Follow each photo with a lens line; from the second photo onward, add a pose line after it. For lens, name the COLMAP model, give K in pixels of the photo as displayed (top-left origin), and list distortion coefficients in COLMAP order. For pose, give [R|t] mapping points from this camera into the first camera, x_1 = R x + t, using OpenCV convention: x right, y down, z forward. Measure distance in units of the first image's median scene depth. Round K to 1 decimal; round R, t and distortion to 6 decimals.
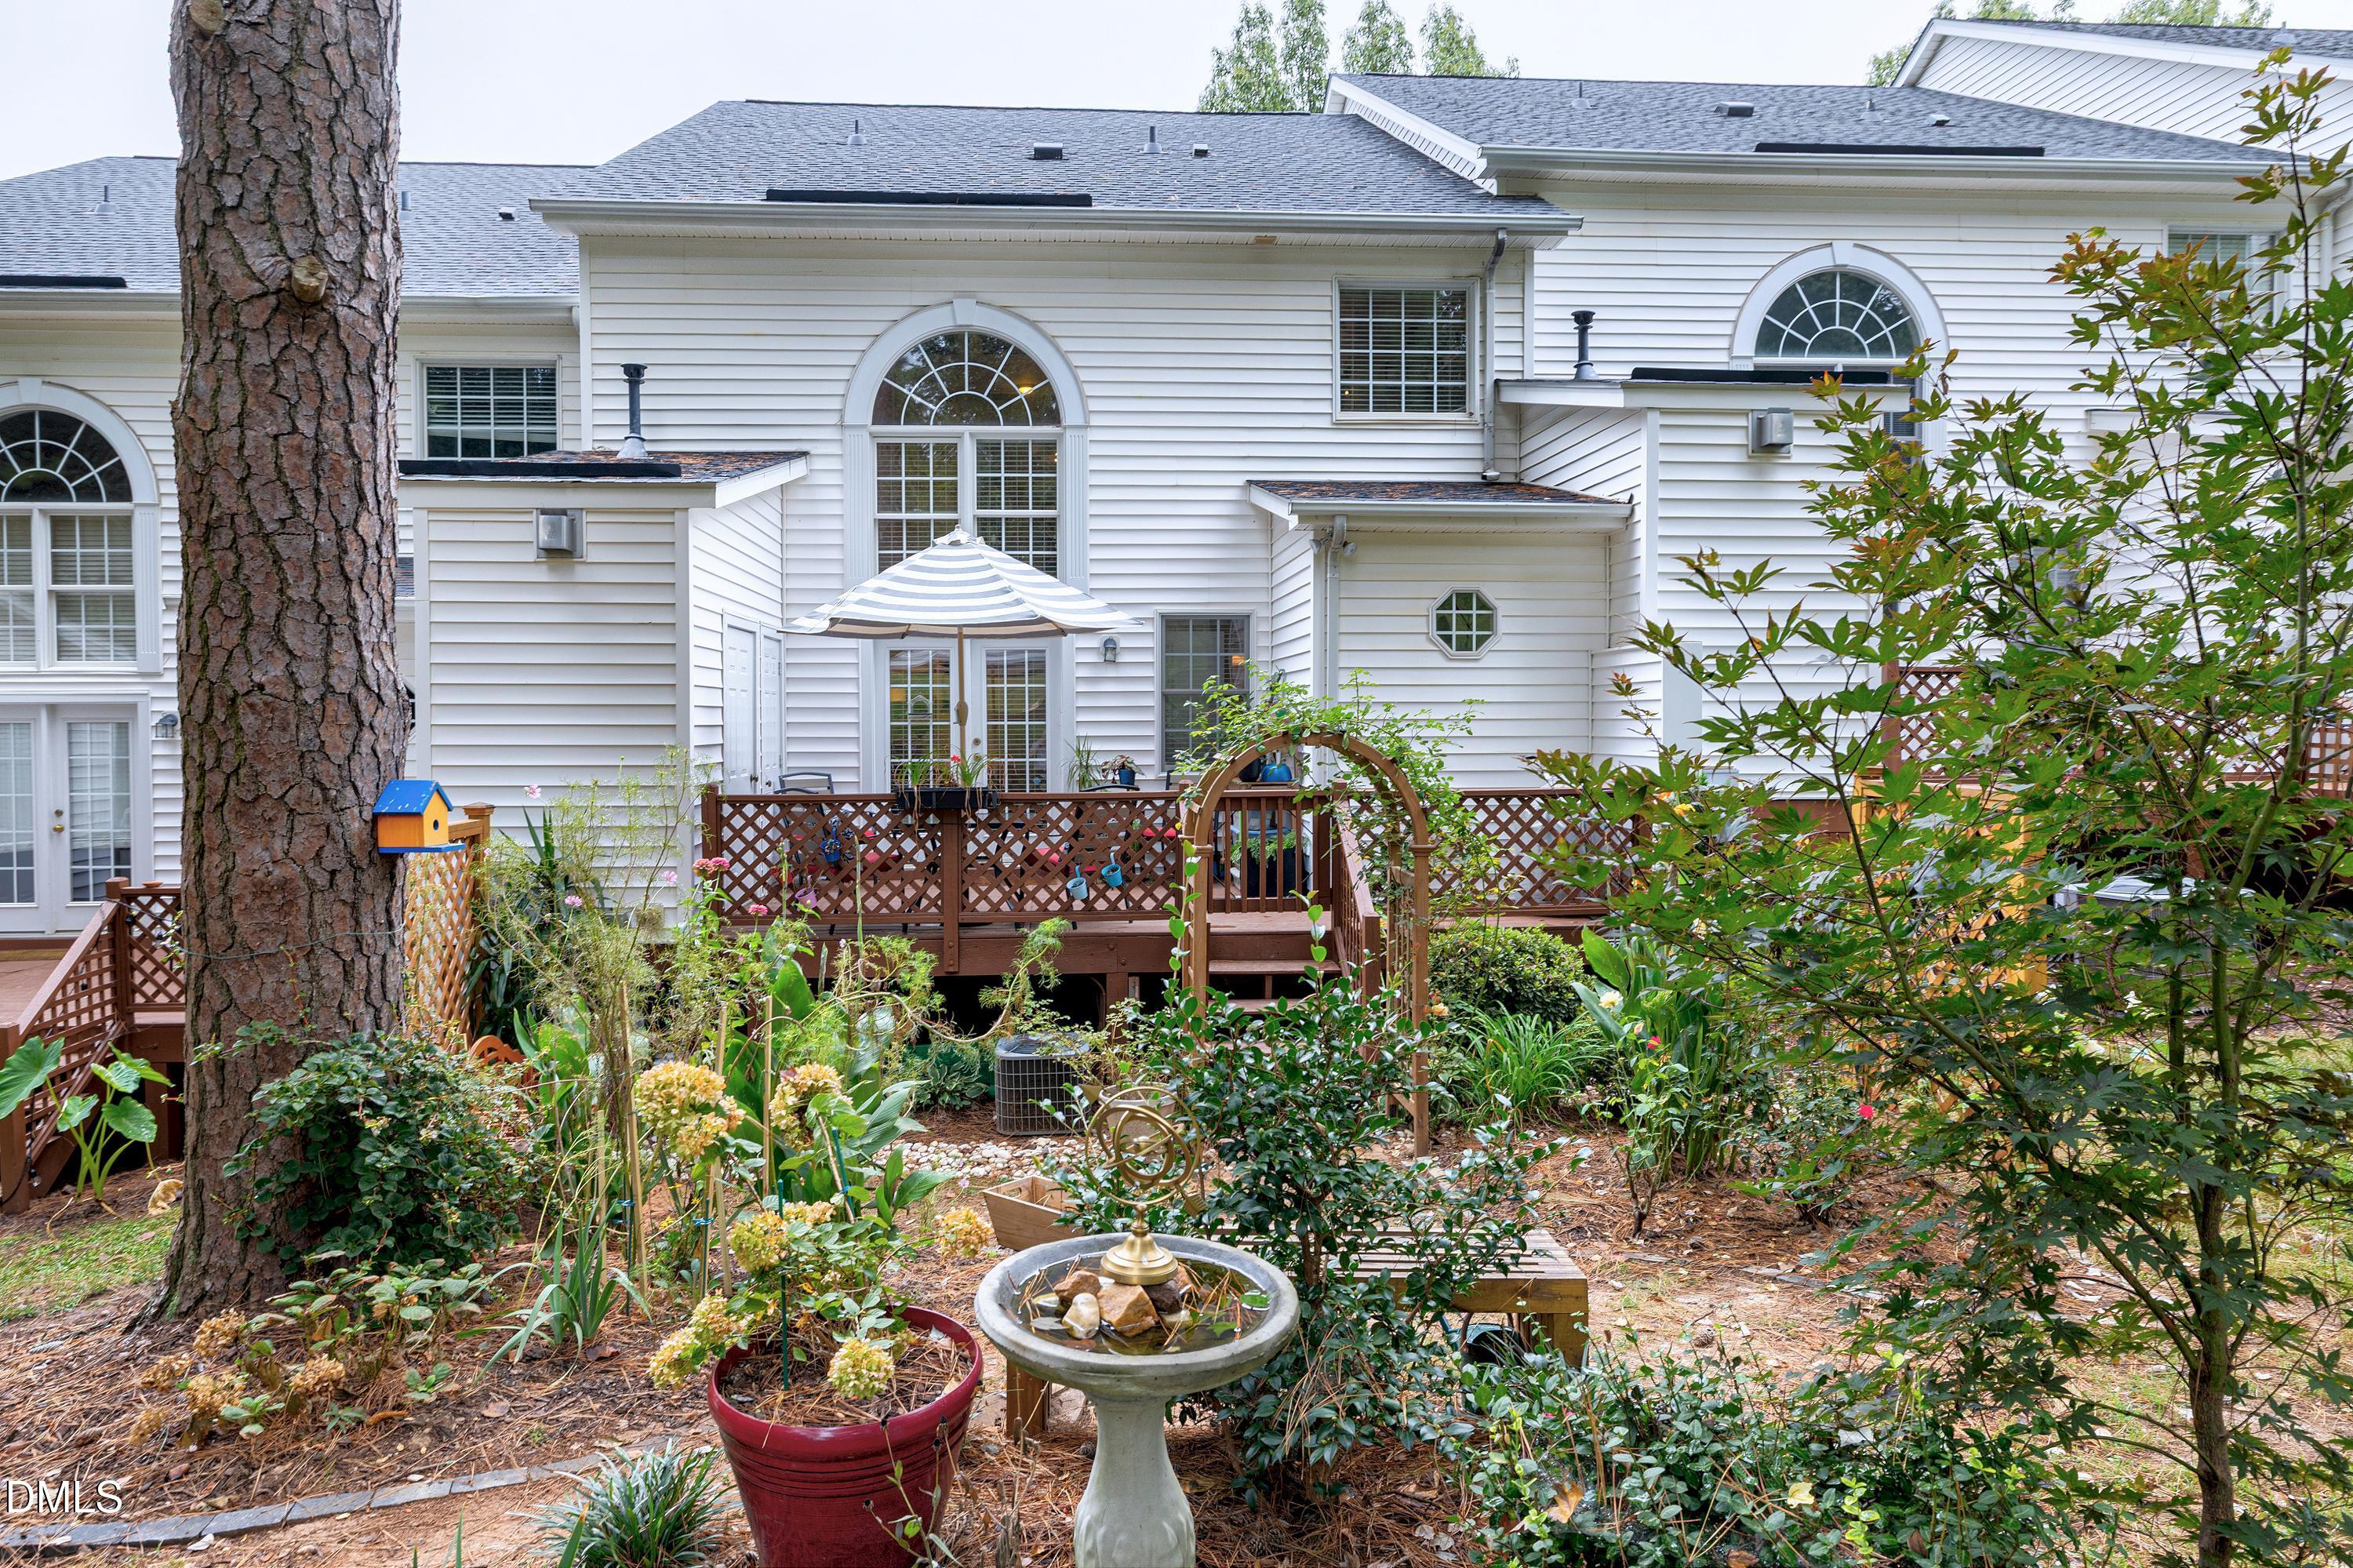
lens RADIAL K [[1352.9, 0, 1168.0], [0, 1352.9, 766.2], [0, 0, 1]] dist [0.001426, -0.000195]
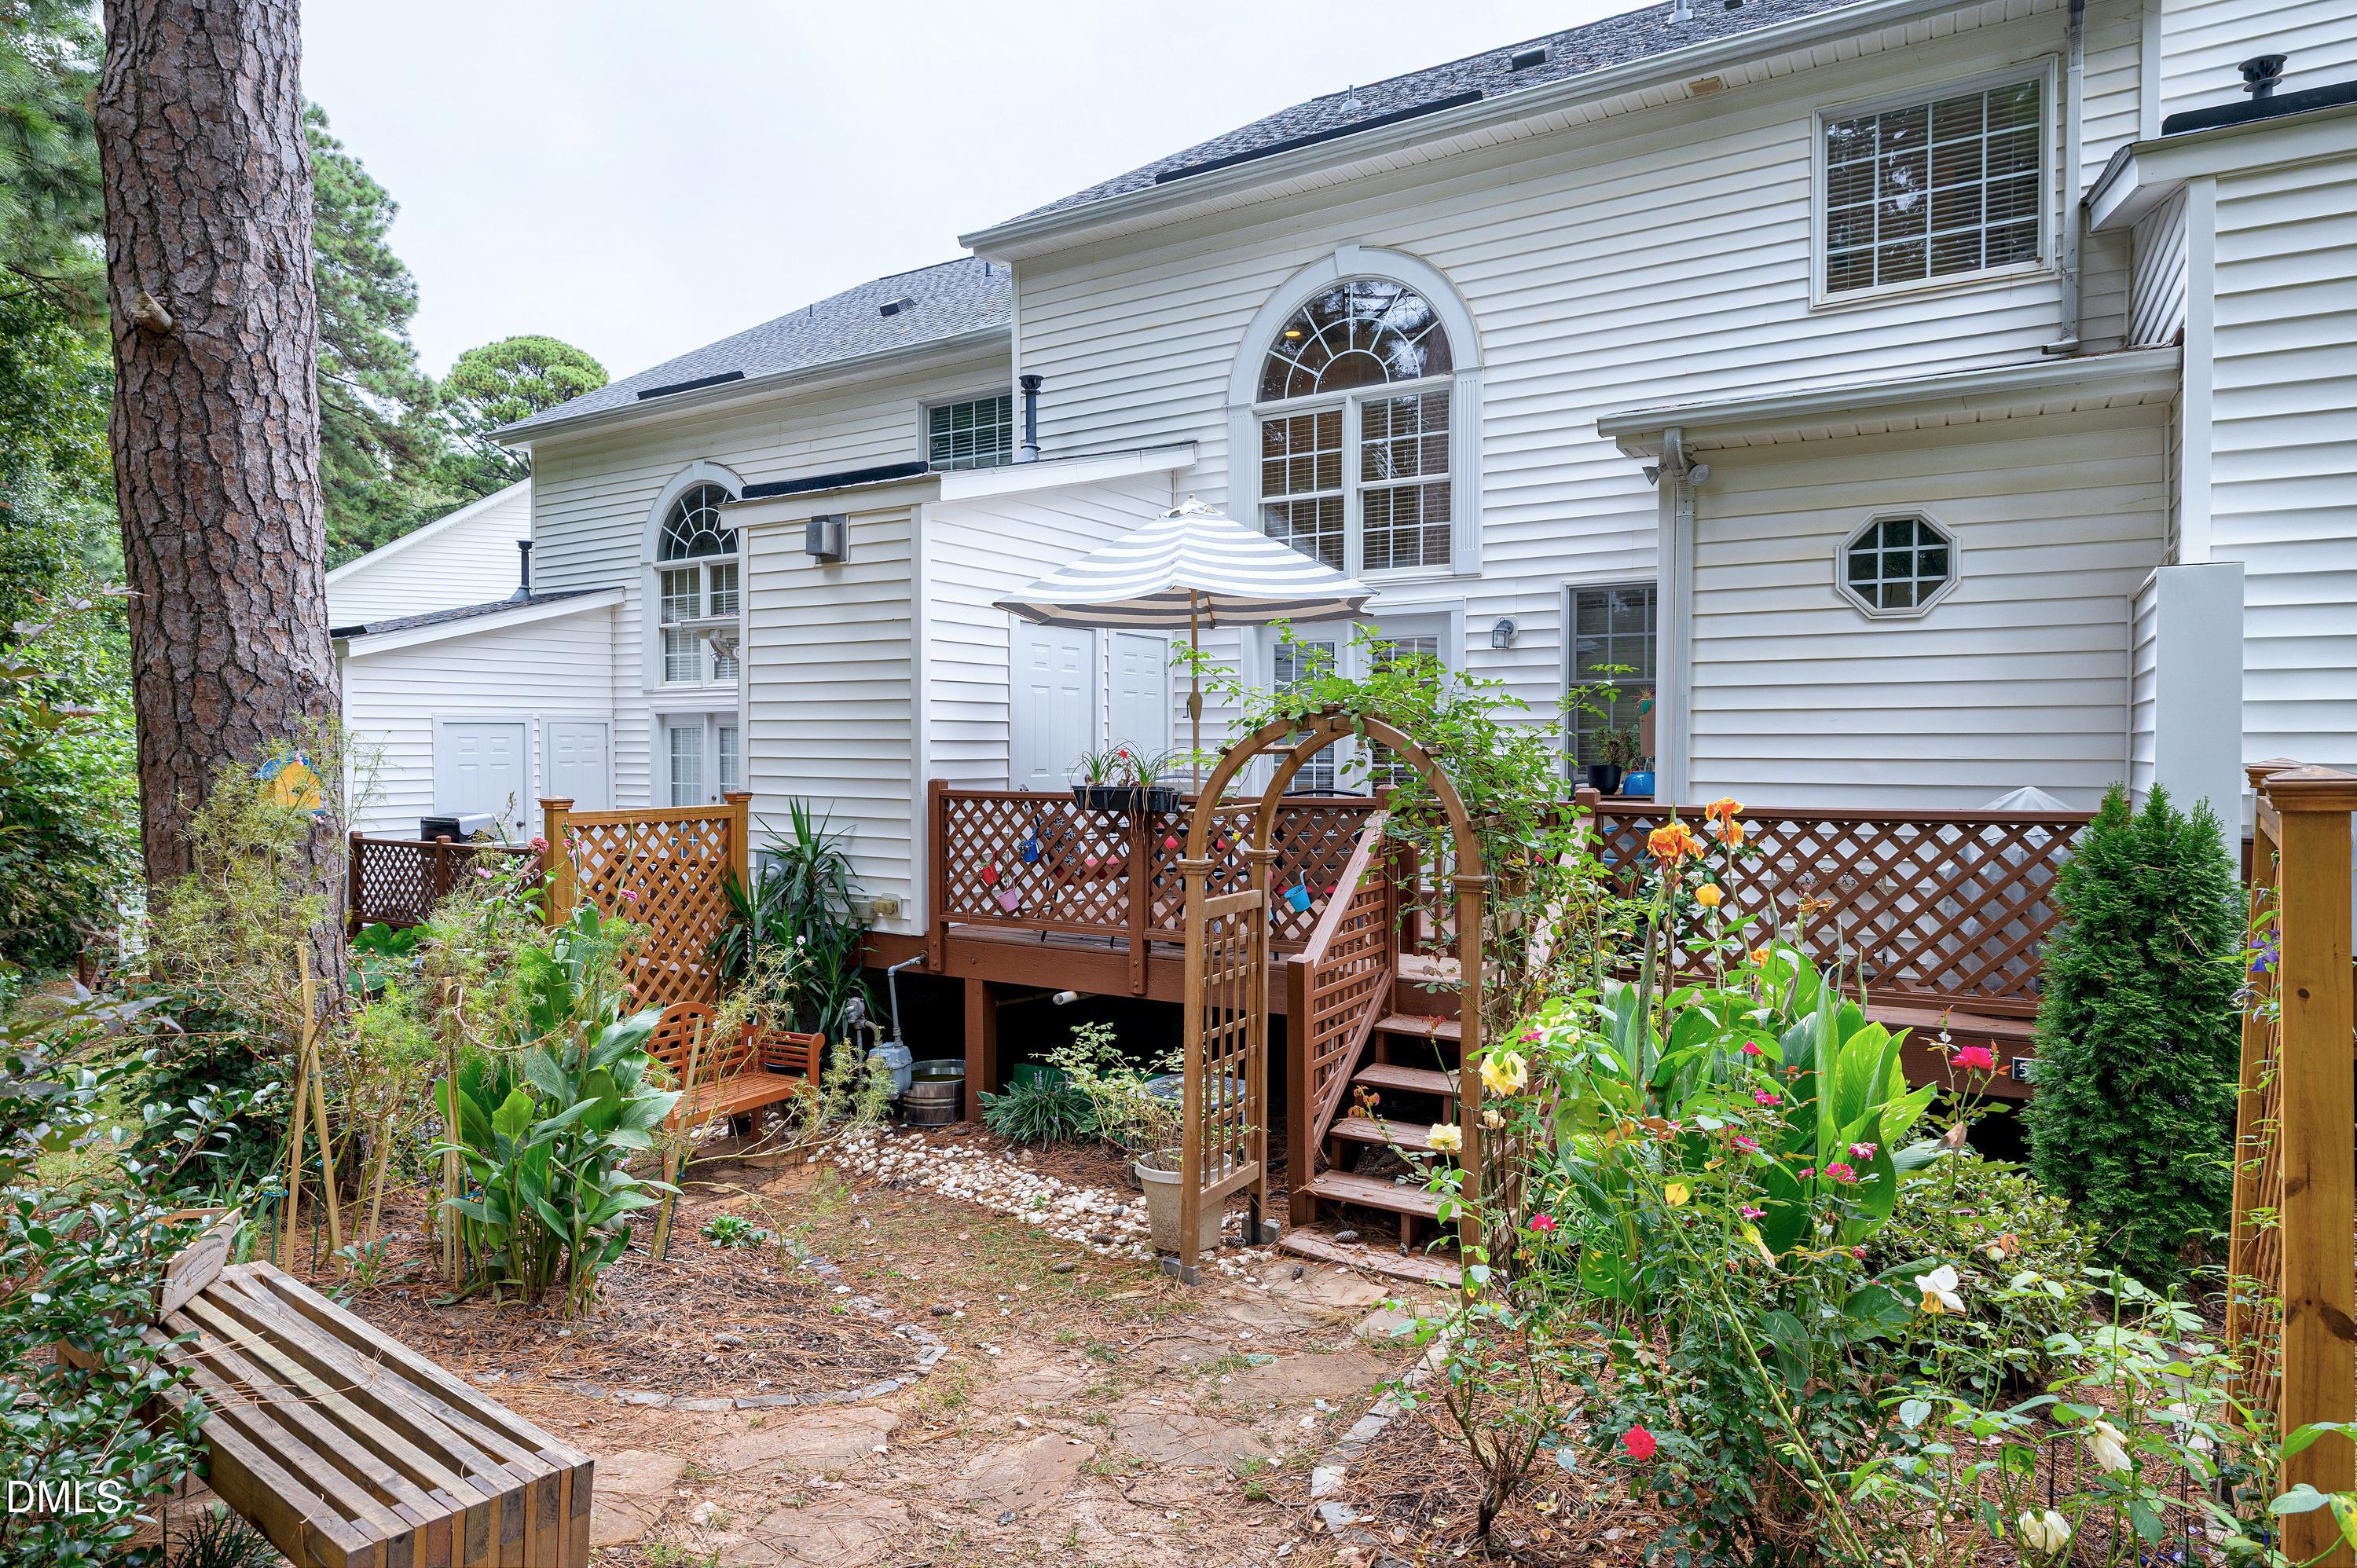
lens RADIAL K [[1355.1, 0, 1174.6], [0, 1355.1, 785.7], [0, 0, 1]] dist [0.001426, -0.000195]
pose [[0.814214, 0.020135, -0.580216, 0.319643], [-0.021107, 0.999764, 0.005075, 0.008258], [0.580182, 0.008115, 0.814447, 0.240011]]
